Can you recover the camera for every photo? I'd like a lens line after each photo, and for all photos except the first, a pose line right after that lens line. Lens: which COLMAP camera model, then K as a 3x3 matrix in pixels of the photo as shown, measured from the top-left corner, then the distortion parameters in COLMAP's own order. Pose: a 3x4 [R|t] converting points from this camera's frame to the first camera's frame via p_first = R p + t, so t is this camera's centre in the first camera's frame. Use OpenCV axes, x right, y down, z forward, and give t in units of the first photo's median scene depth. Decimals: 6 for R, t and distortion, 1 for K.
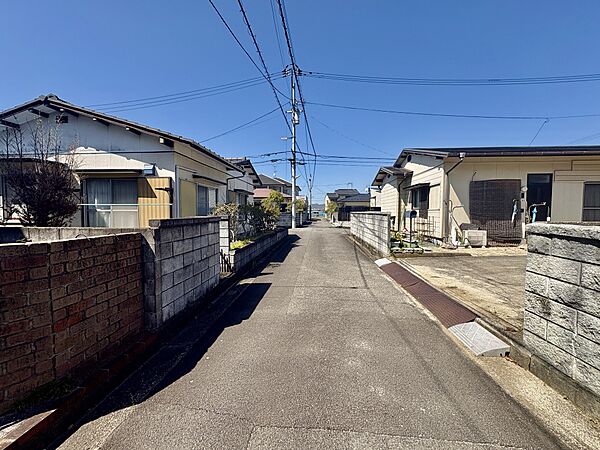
lens RADIAL K [[239.4, 0, 299.1], [0, 239.4, 223.3], [0, 0, 1]] dist [0.000915, 0.000401]
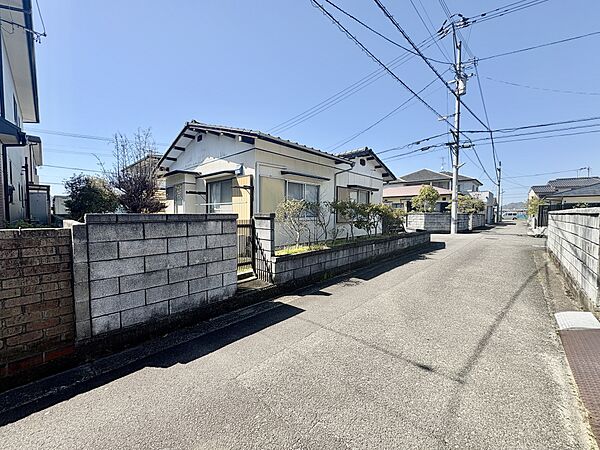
lens RADIAL K [[239.4, 0, 299.1], [0, 239.4, 223.3], [0, 0, 1]] dist [0.000915, 0.000401]
pose [[0.782223, 0.028452, -0.622348, 0.232511], [-0.031772, 0.999479, 0.005760, -0.004815], [0.622187, 0.015267, 0.782719, 0.348288]]
